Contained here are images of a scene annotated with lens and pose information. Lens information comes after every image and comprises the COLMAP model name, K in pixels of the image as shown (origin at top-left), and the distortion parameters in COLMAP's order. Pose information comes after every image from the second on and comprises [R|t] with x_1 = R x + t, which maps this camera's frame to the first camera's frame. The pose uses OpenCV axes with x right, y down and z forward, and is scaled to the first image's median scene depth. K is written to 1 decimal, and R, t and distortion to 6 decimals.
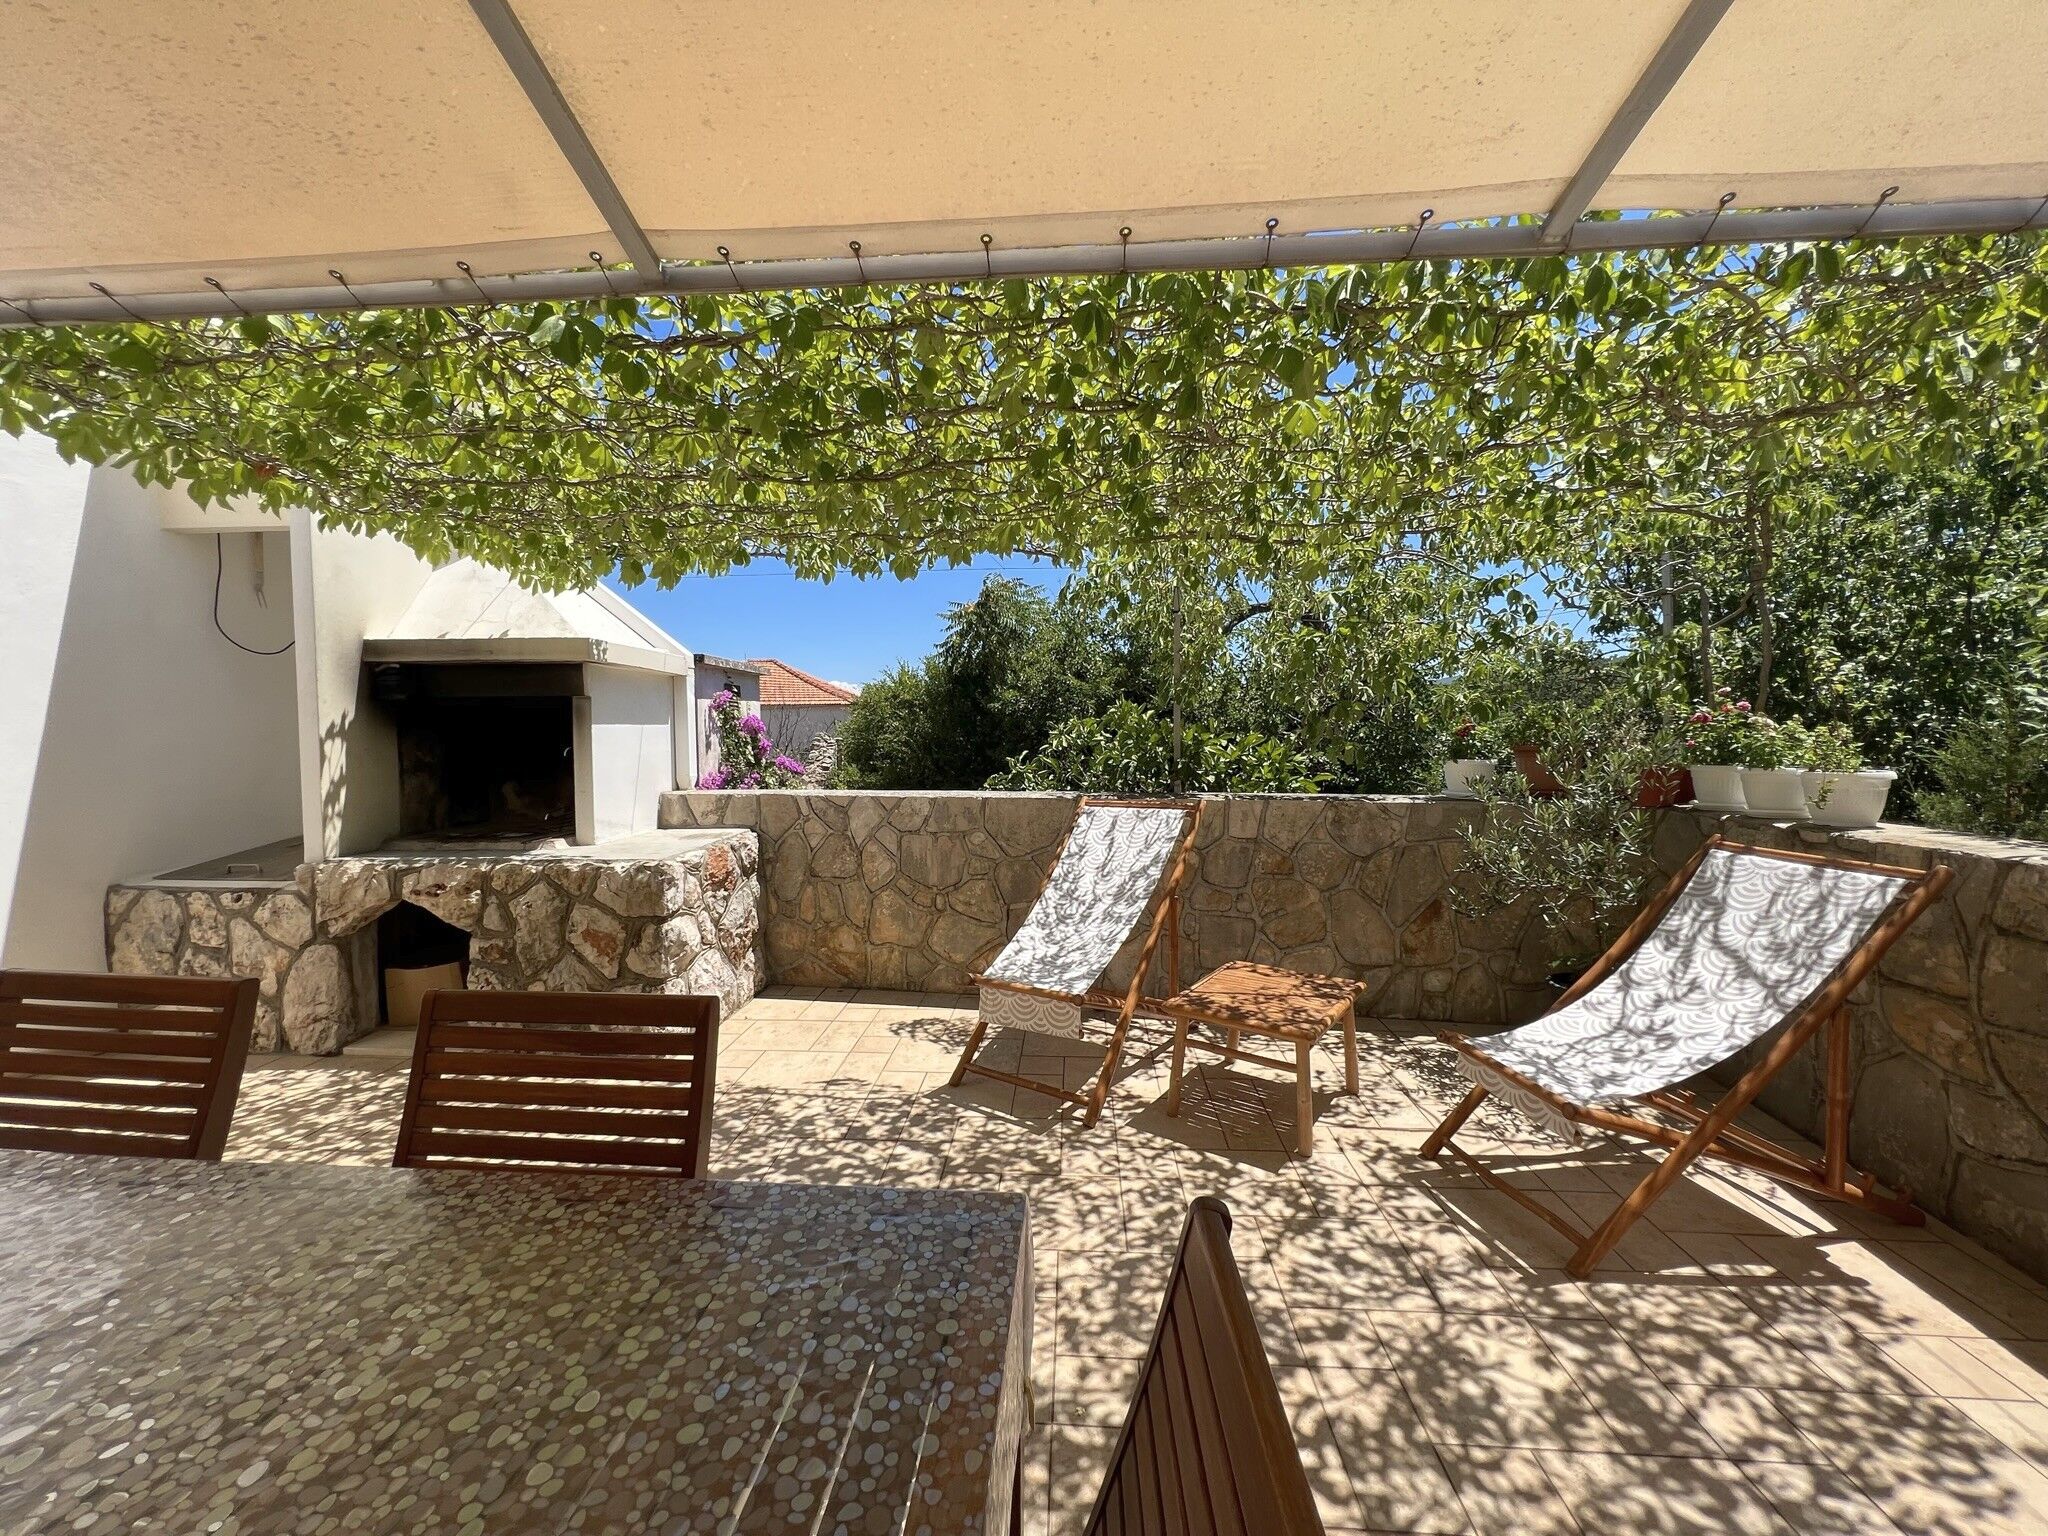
lens RADIAL K [[834.3, 0, 1017.7], [0, 834.3, 770.9], [0, 0, 1]] dist [0.021610, -0.011183]
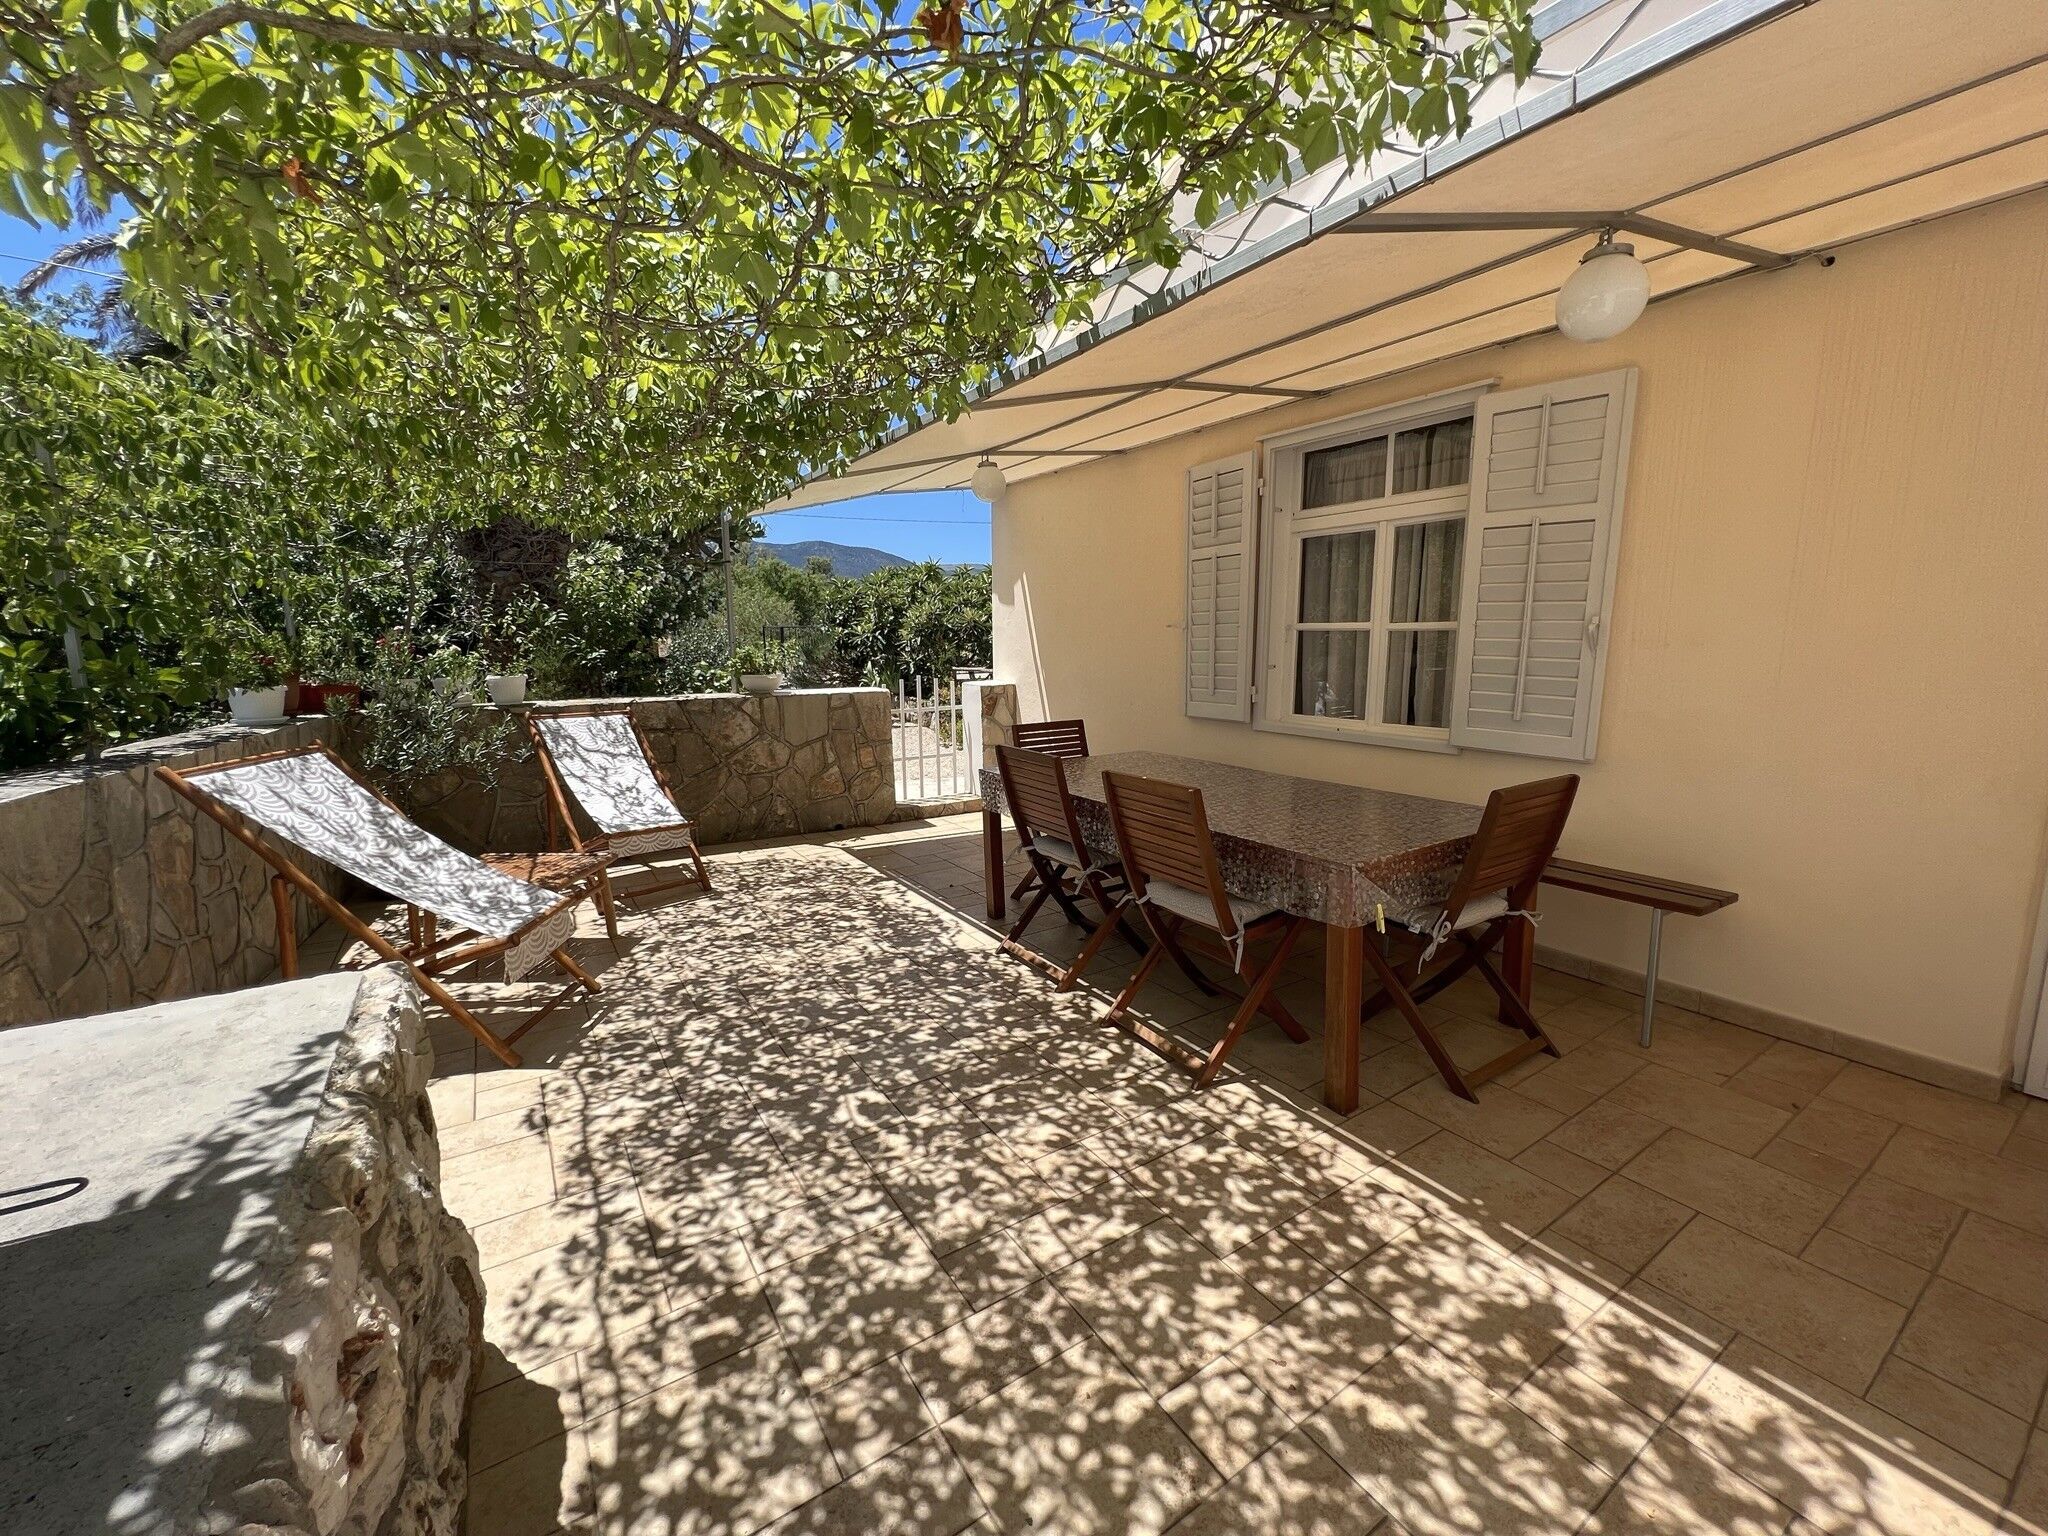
lens RADIAL K [[823.1, 0, 1024.0], [0, 823.1, 768.0], [0, 0, 1]] dist [-0.007733, 0.003499]
pose [[-0.604206, -0.115423, 0.788424, -1.130766], [0.049581, 0.982090, 0.181771, -0.070386], [-0.795284, 0.148918, -0.587662, 1.124912]]
